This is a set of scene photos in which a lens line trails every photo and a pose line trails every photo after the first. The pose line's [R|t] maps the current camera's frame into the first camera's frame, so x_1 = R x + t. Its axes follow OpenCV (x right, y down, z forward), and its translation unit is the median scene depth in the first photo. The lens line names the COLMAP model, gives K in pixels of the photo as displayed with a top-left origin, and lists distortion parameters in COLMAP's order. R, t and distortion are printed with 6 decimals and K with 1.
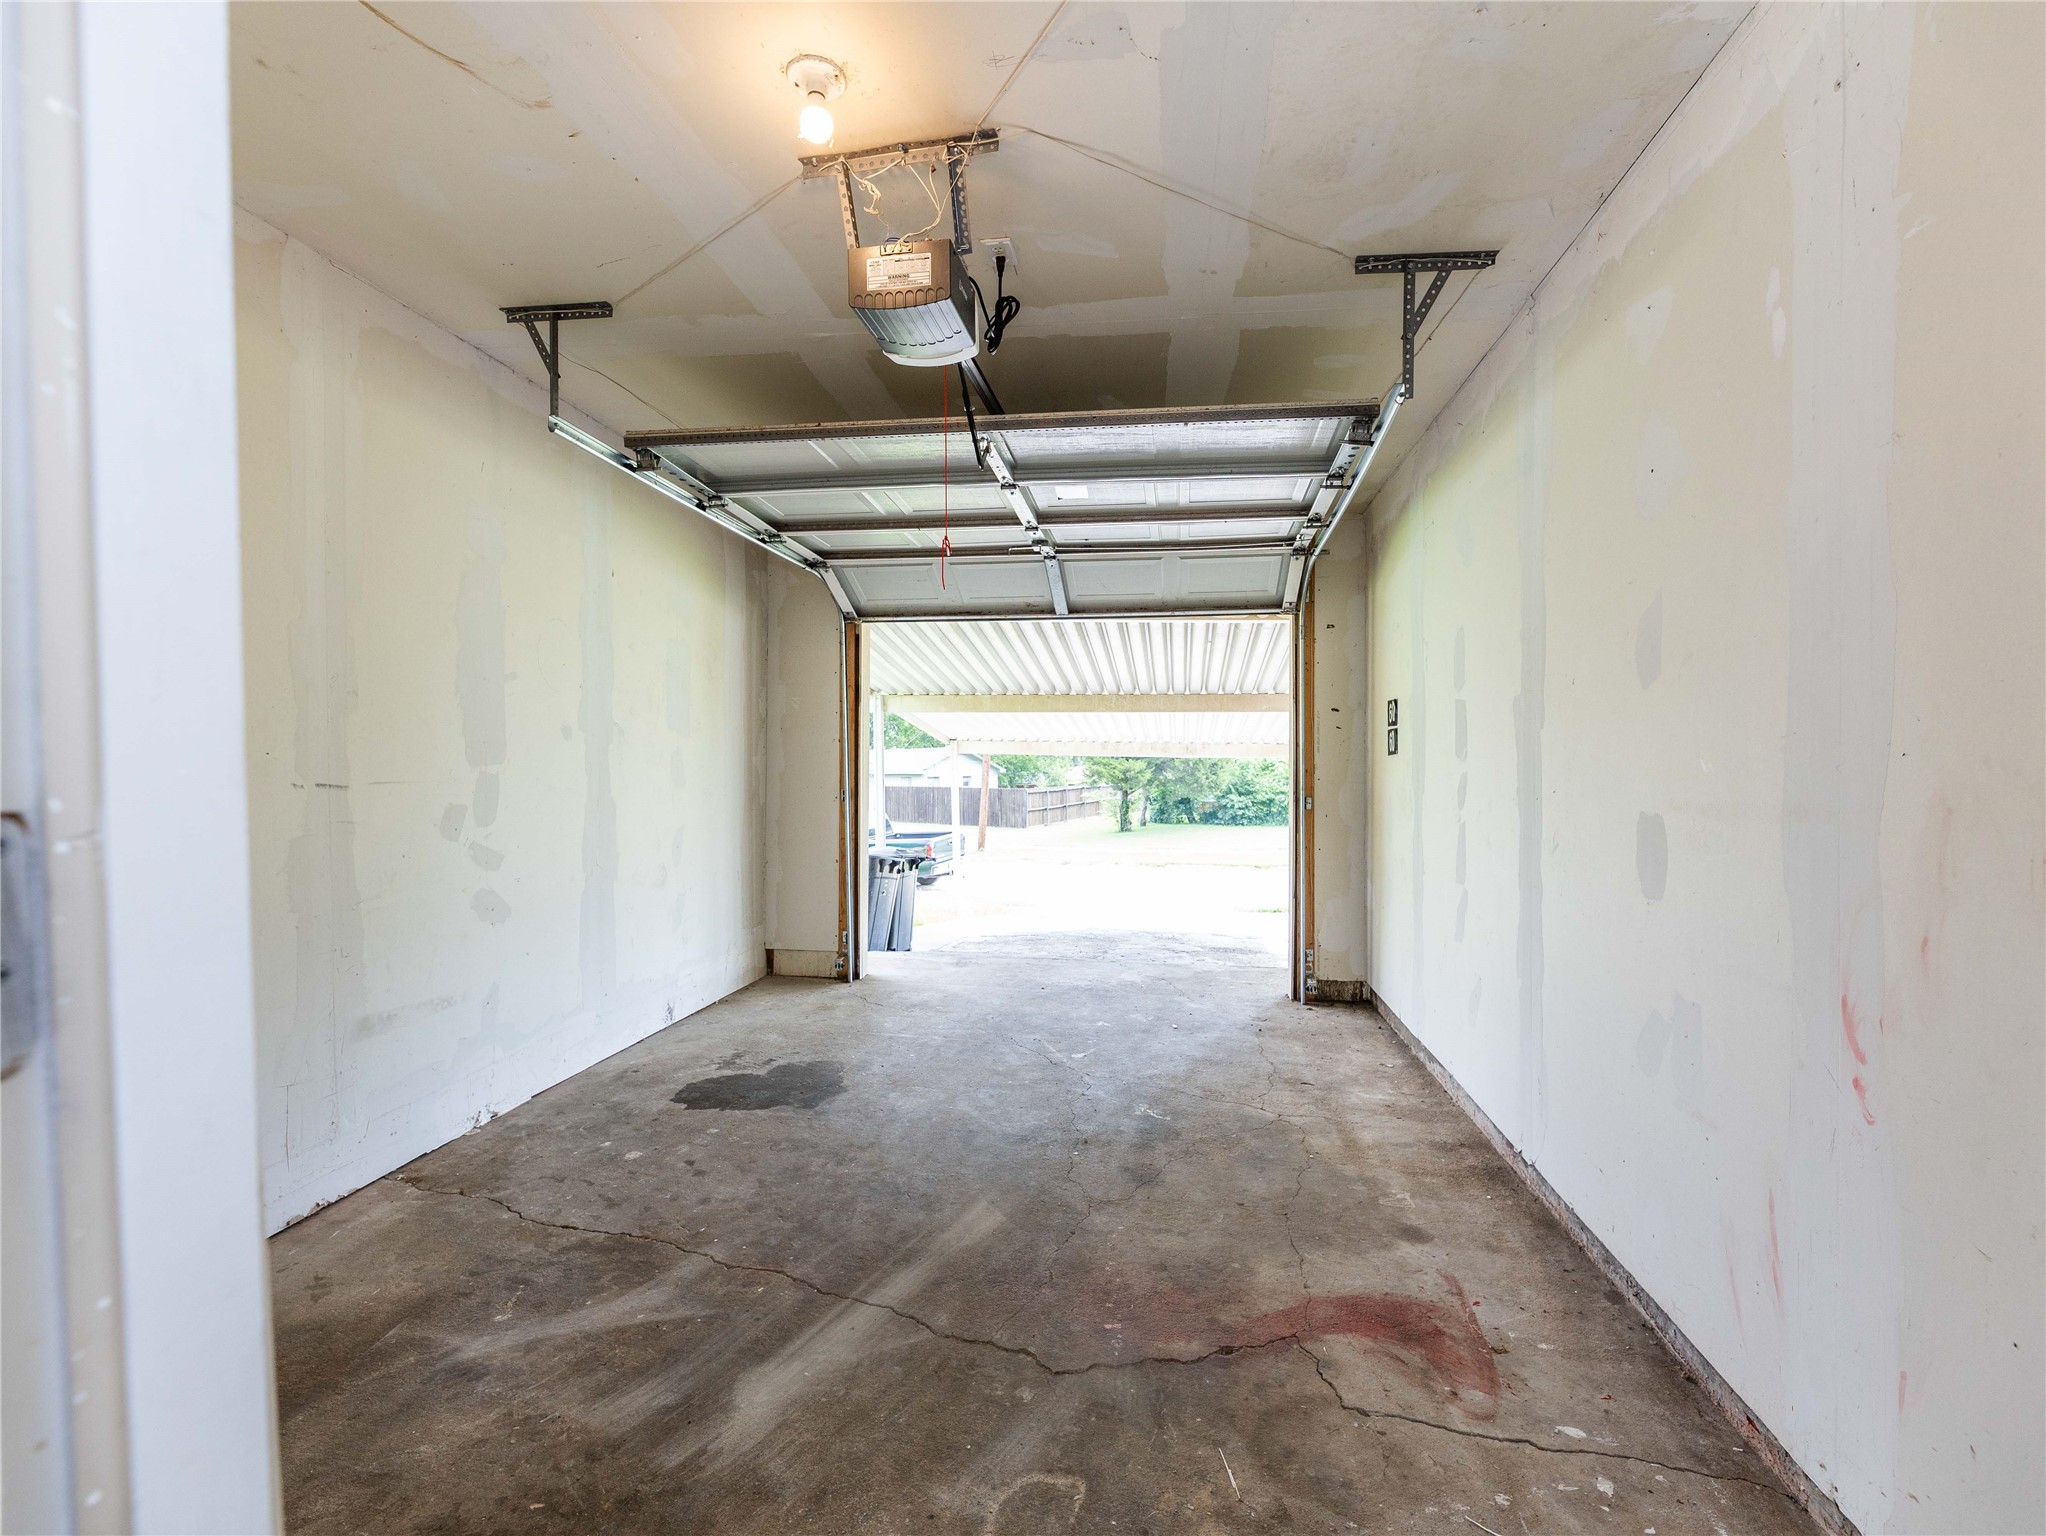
lens RADIAL K [[919.6, 0, 1030.6], [0, 919.6, 772.8], [0, 0, 1]] dist [-0.000637, 0.000049]
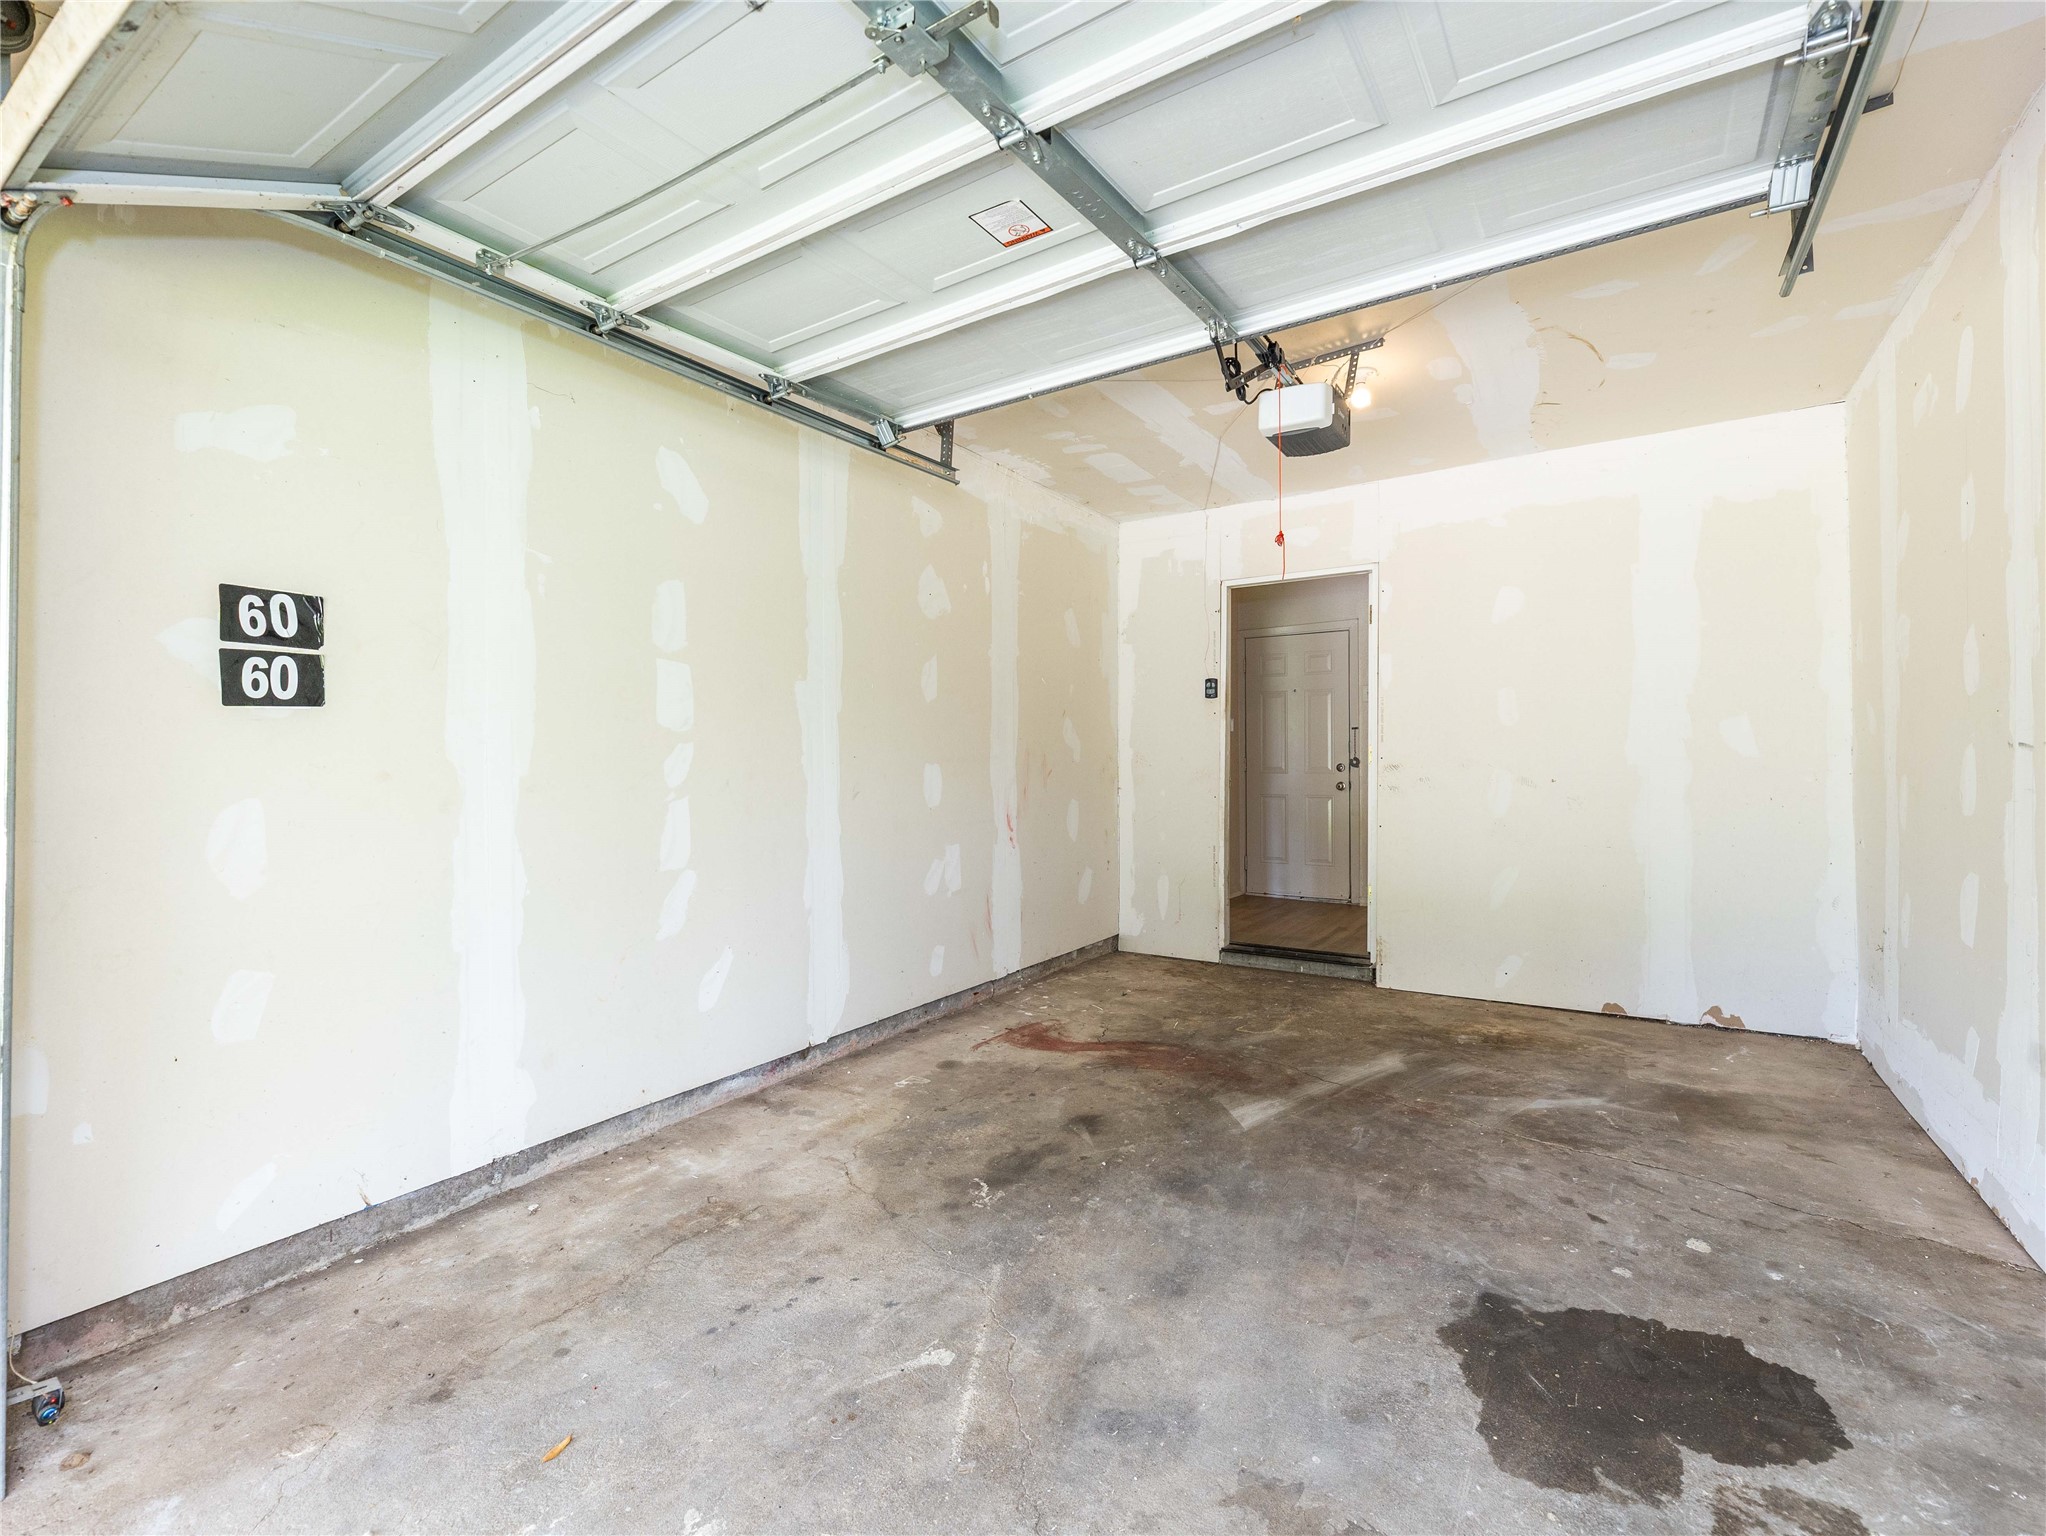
lens RADIAL K [[919.6, 0, 1031.2], [0, 919.6, 762.1], [0, 0, 1]] dist [-0.000637, 0.000049]
pose [[-0.915102, 0.002720, 0.403214, -0.312891], [0.008675, 0.999879, 0.012943, 0.011171], [-0.403130, 0.015342, -0.915014, 2.489447]]
